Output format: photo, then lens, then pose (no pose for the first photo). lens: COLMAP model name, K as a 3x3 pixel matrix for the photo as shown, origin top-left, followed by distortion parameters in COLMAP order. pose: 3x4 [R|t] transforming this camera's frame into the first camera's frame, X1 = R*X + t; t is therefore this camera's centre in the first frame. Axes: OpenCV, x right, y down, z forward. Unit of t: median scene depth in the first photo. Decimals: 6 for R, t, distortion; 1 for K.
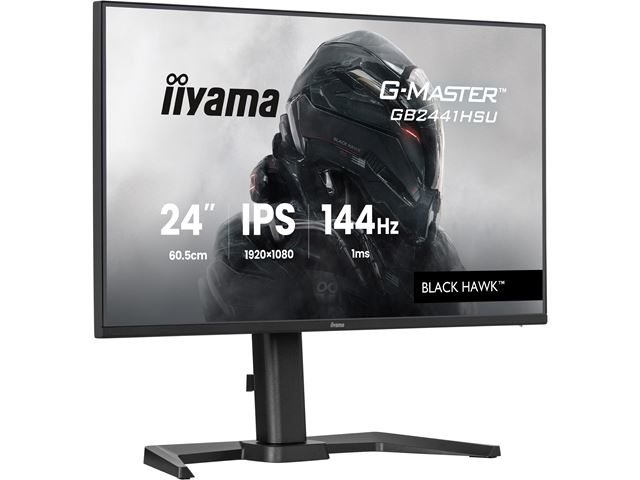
lens RADIAL K [[2682.7, 0, 320.0], [0, 2682.7, 240.0], [0, 0, 1]] dist [0.016957, 0.949779]
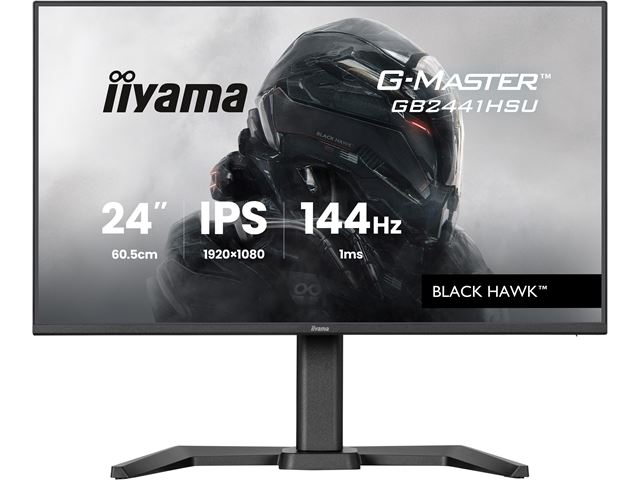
lens RADIAL K [[2682.7, 0, 320.0], [0, 2682.7, 240.0], [0, 0, 1]] dist [0.016957, 0.949779]
pose [[0.824579, 0.014140, -0.565571, 0.543048], [-0.005115, 0.999833, 0.017541, -0.016567], [0.565724, -0.011571, 0.824513, 0.215382]]
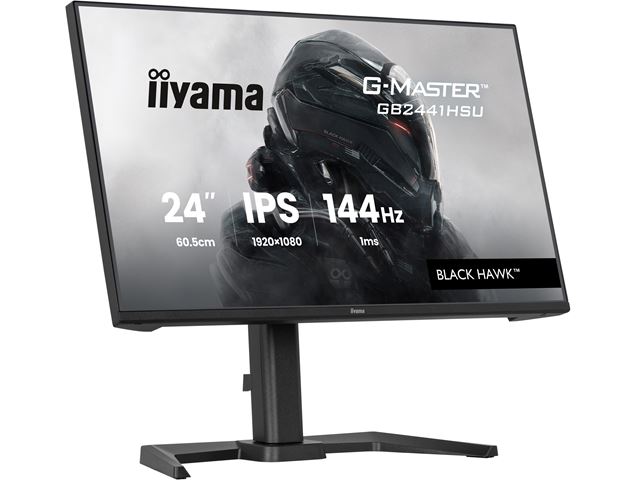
lens RADIAL K [[2682.7, 0, 320.0], [0, 2682.7, 240.0], [0, 0, 1]] dist [0.016957, 0.949779]
pose [[0.987249, -0.158659, 0.012928, -0.015715], [0.157413, 0.960950, -0.227586, 0.228845], [0.023685, 0.226719, 0.973672, 0.032048]]
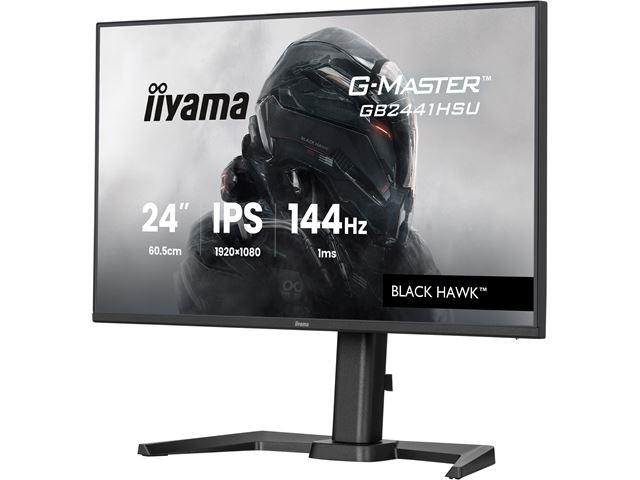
lens RADIAL K [[2682.7, 0, 320.0], [0, 2682.7, 240.0], [0, 0, 1]] dist [0.016957, 0.949779]
pose [[0.327890, 0.013431, -0.944621, 0.950895], [-0.011932, 0.999878, 0.010074, -0.009840], [0.944641, 0.007968, 0.328010, 0.676698]]
